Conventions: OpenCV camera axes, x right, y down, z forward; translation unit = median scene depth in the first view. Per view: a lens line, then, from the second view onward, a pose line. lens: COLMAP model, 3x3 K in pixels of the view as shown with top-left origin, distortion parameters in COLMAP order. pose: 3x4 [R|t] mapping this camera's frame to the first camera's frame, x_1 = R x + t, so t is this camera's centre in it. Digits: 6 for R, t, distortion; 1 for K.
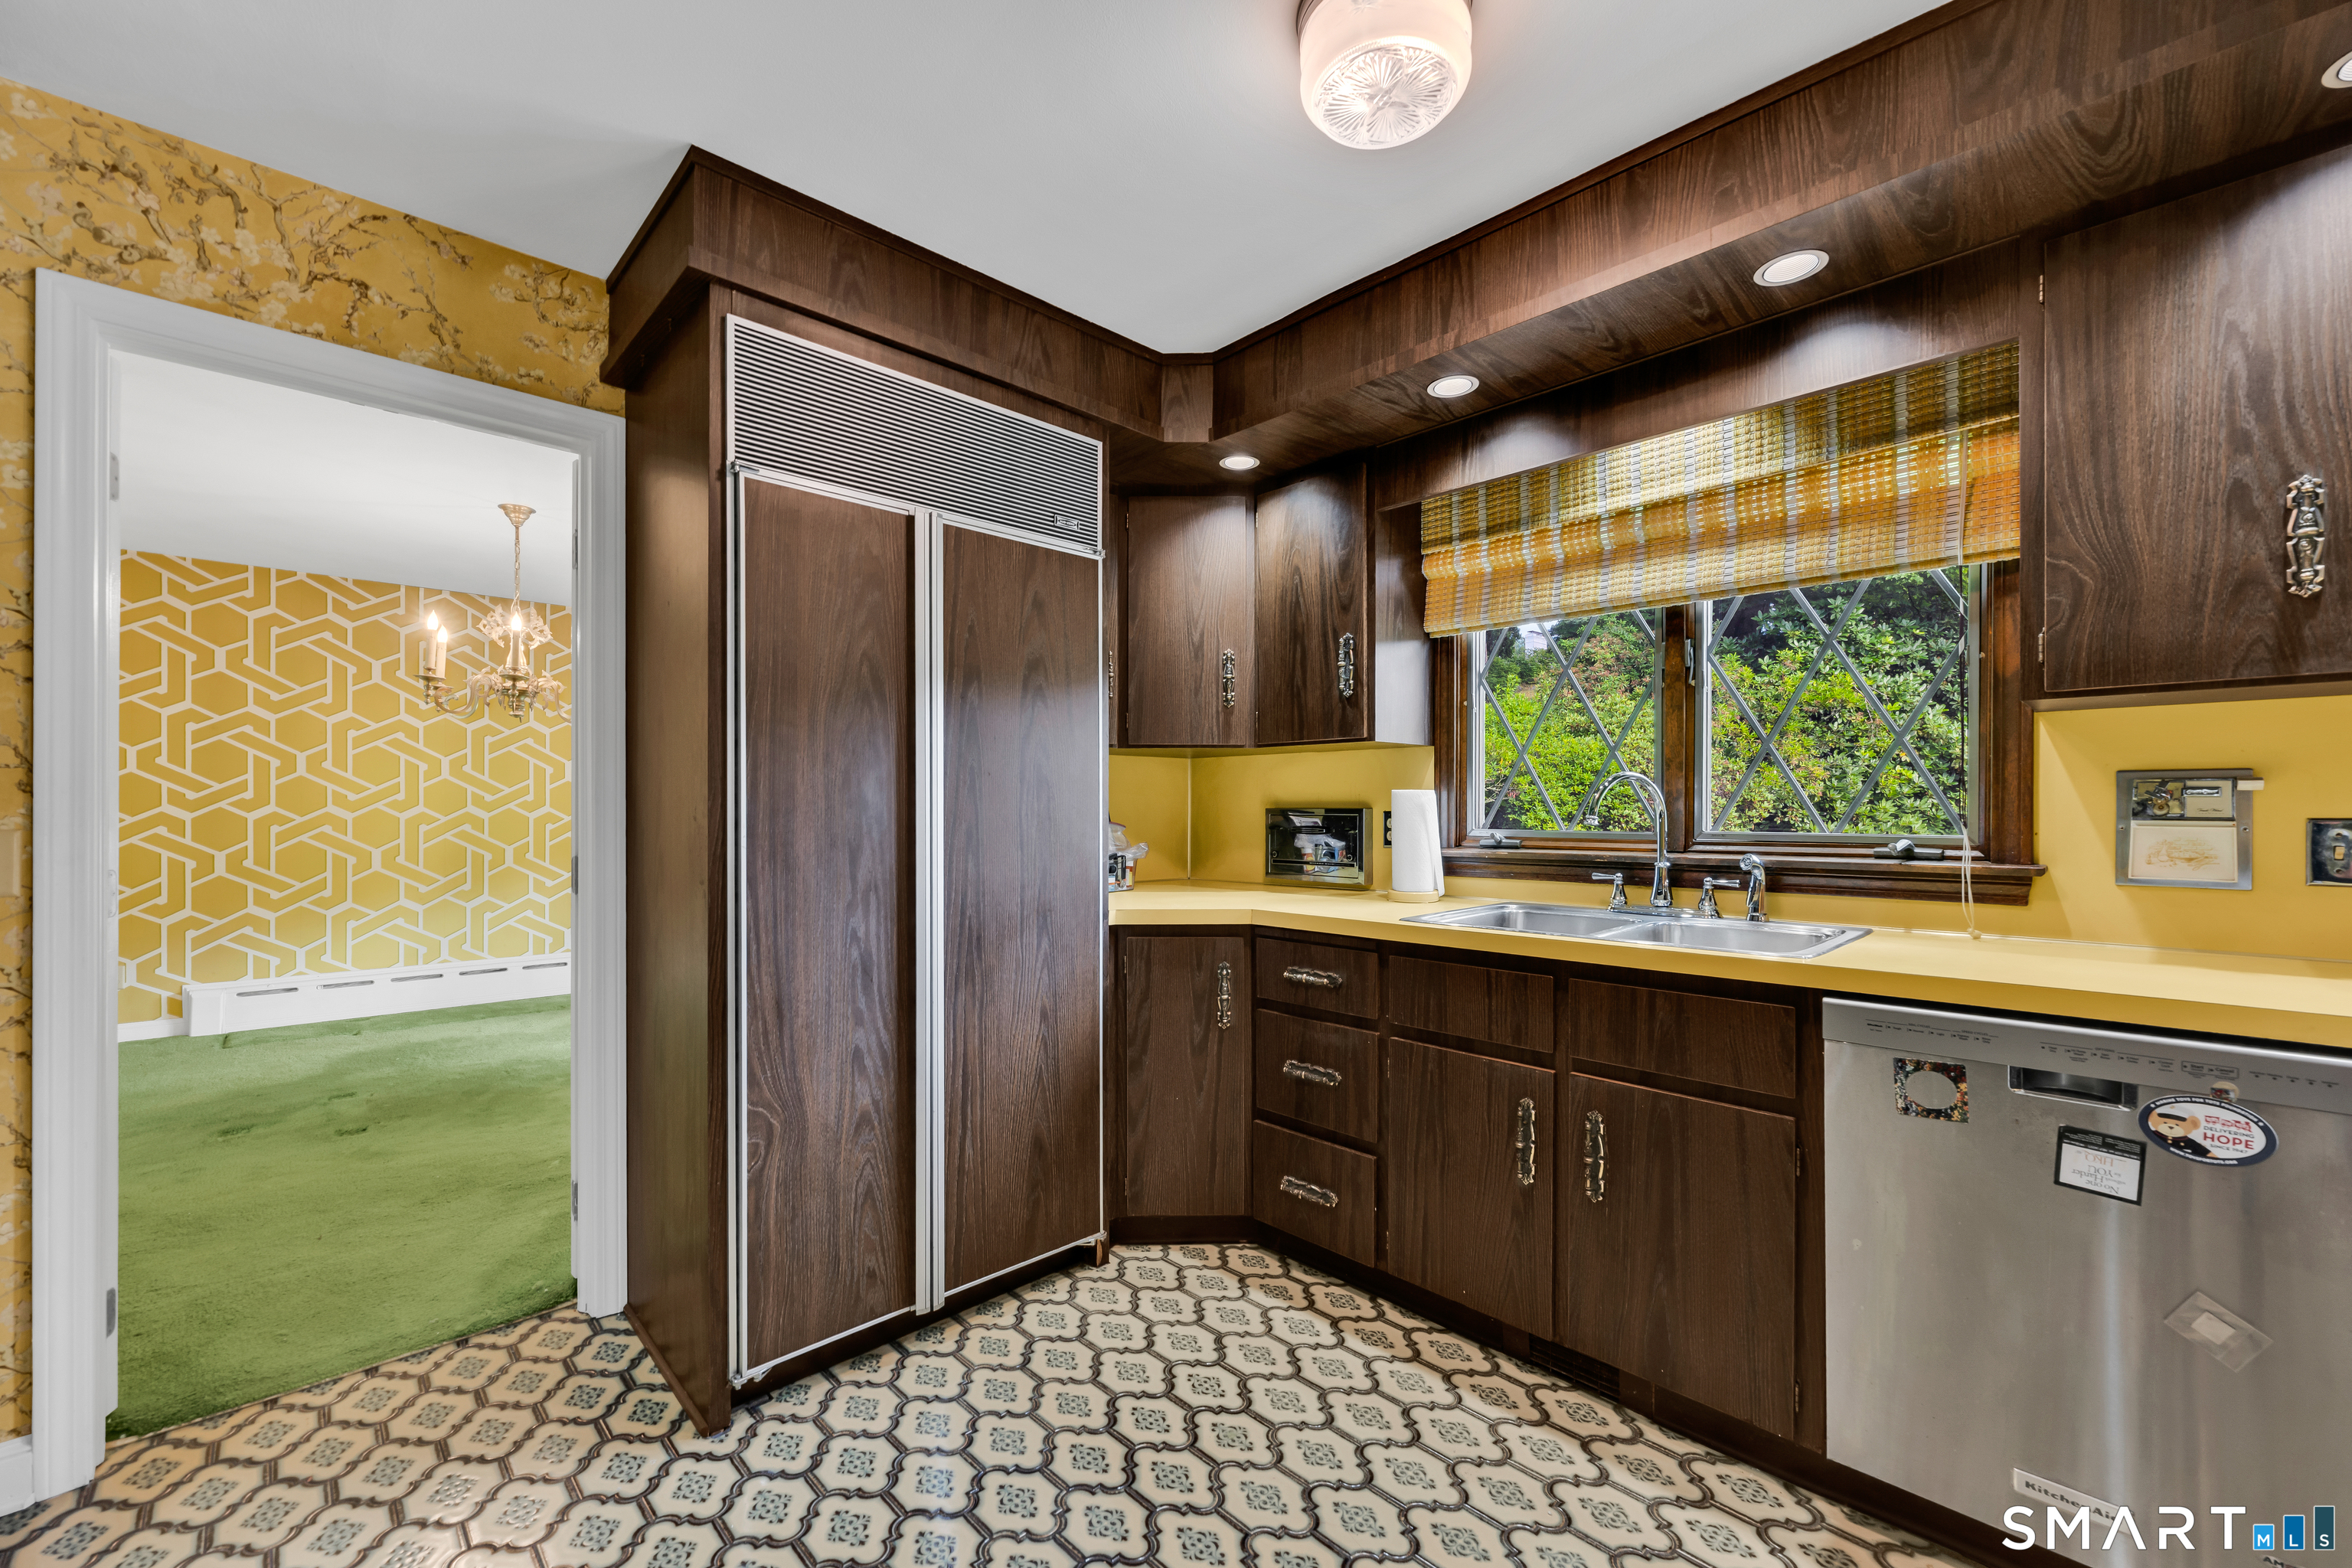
lens RADIAL K [[931.8, 0, 1183.6], [0, 931.8, 804.1], [0, 0, 1]] dist [-0.001842, 0.000022]
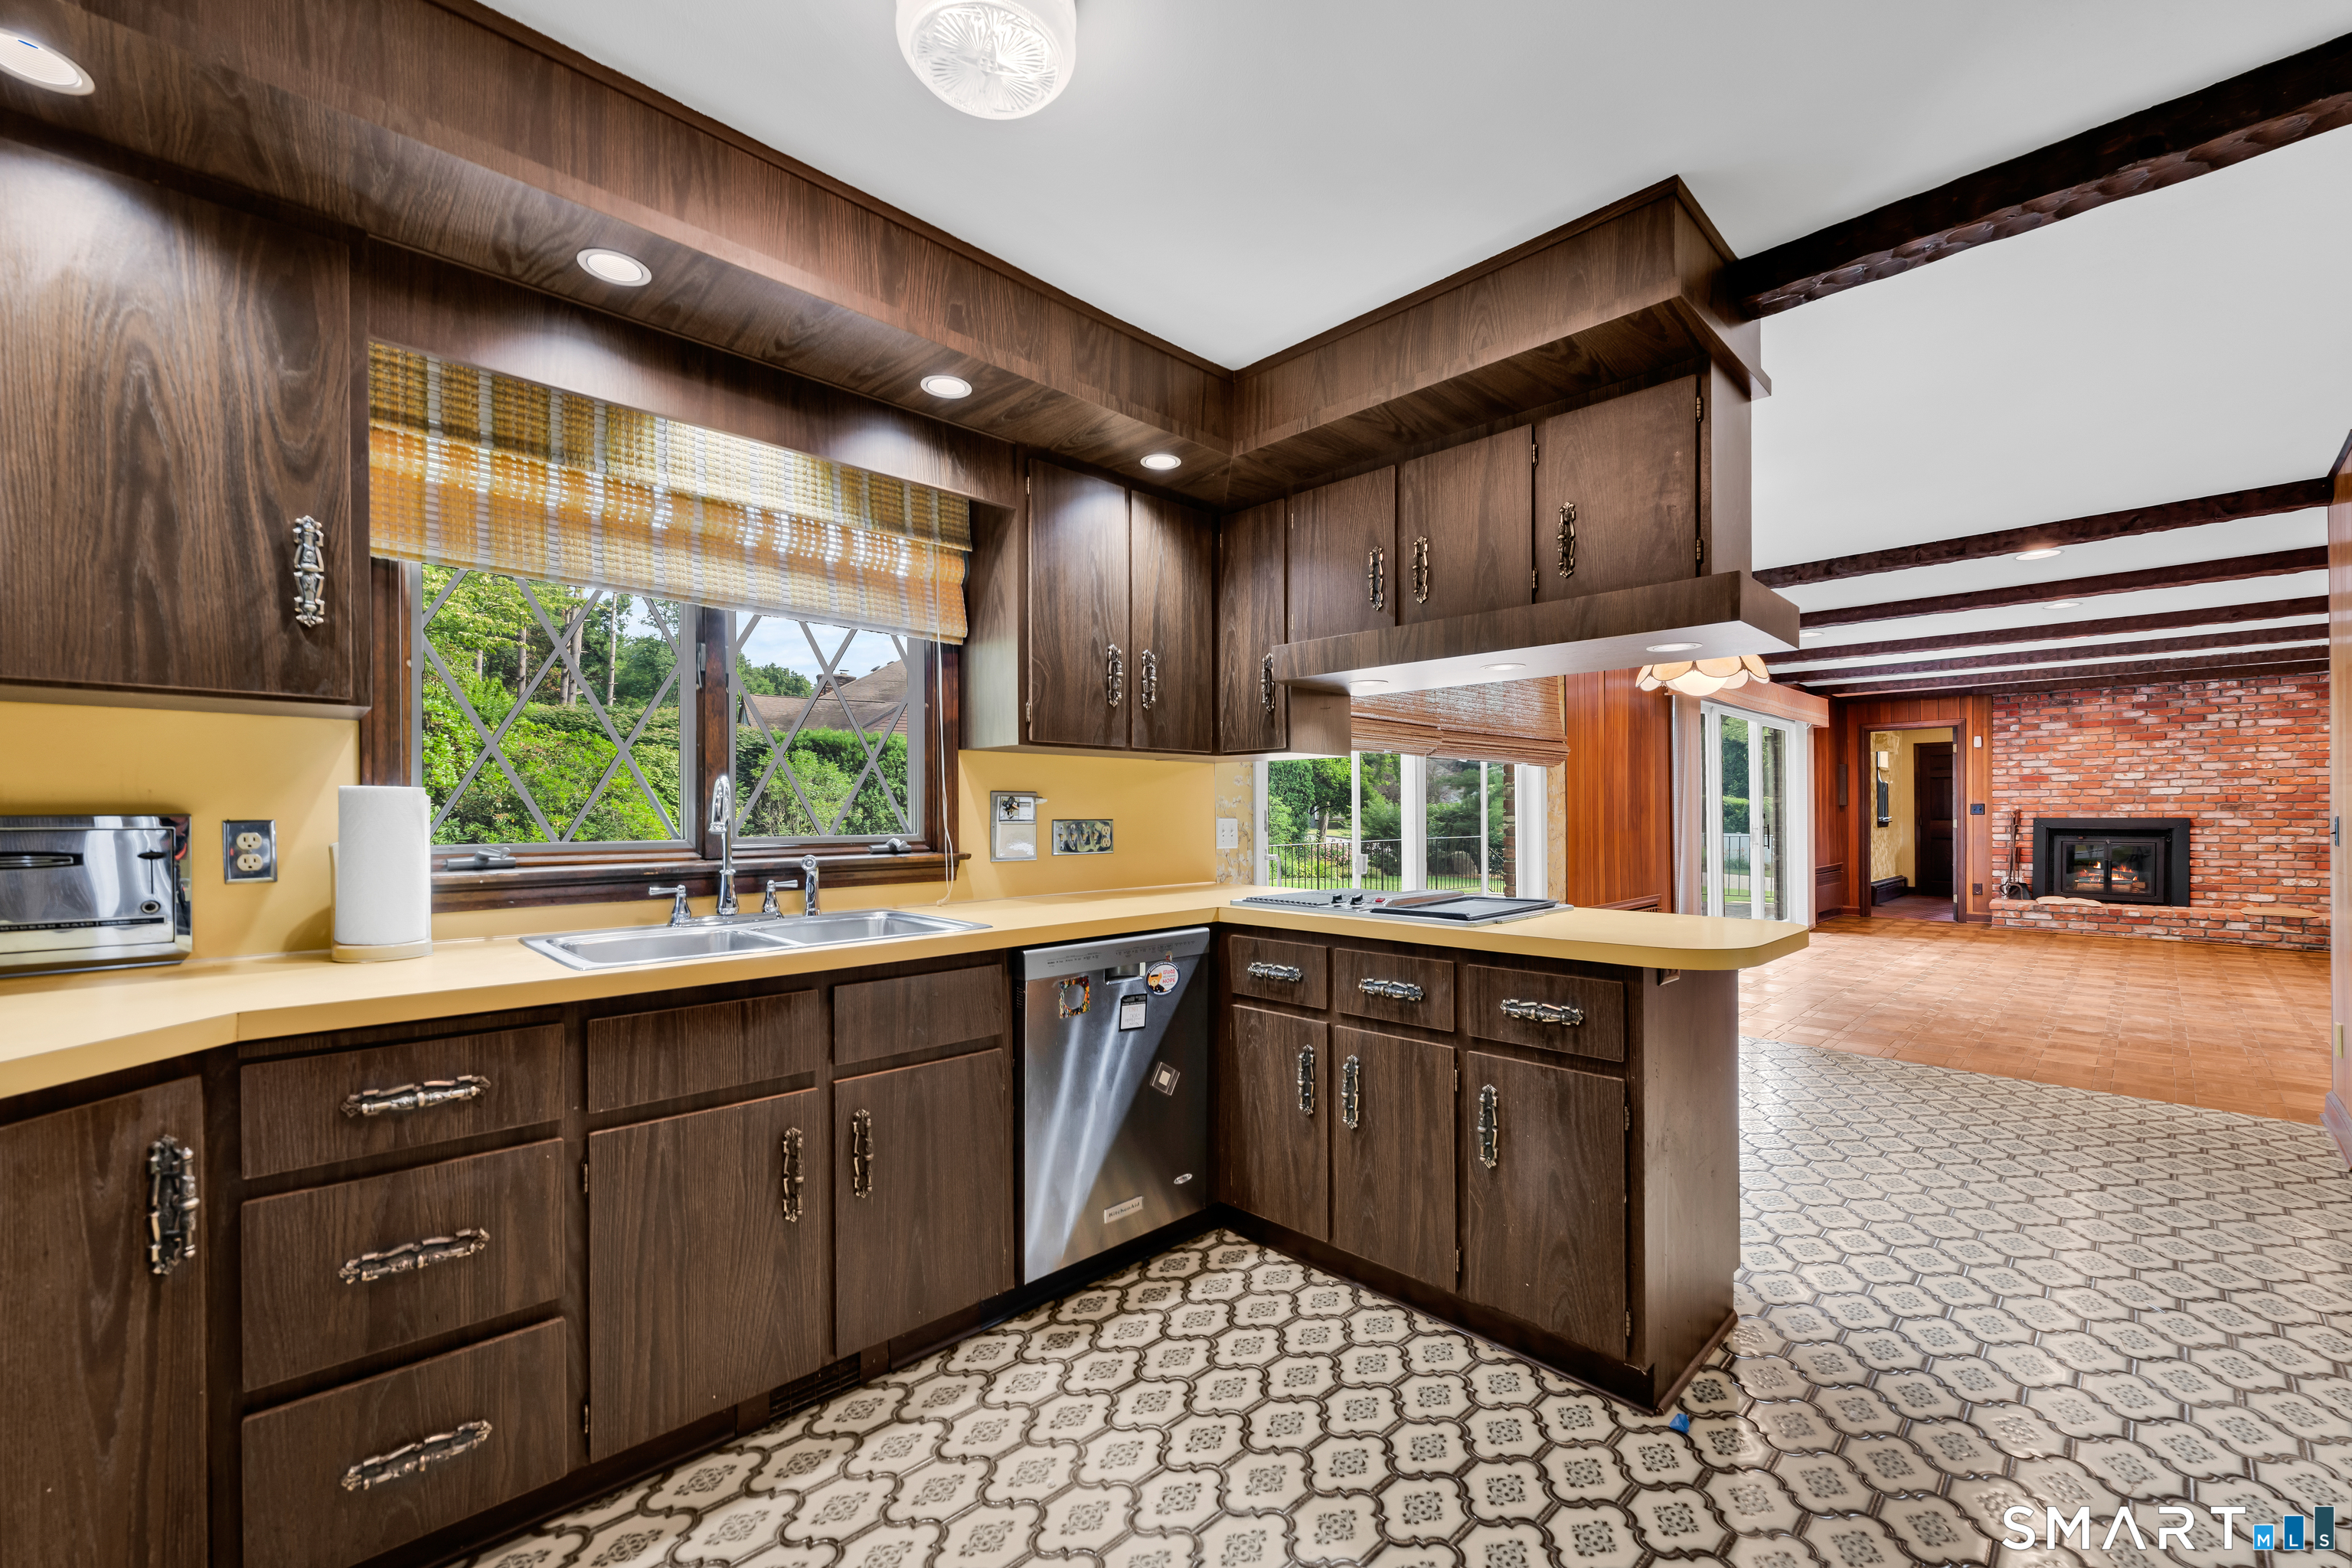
lens RADIAL K [[976.0, 0, 1170.3], [0, 976.0, 809.6], [0, 0, 1]] dist [0.000142, -0.000181]
pose [[-0.007202, 0.004160, 0.999965, -0.550578], [-0.000873, 0.999991, -0.004167, 0.003131], [-0.999974, -0.000903, -0.007198, 0.575639]]
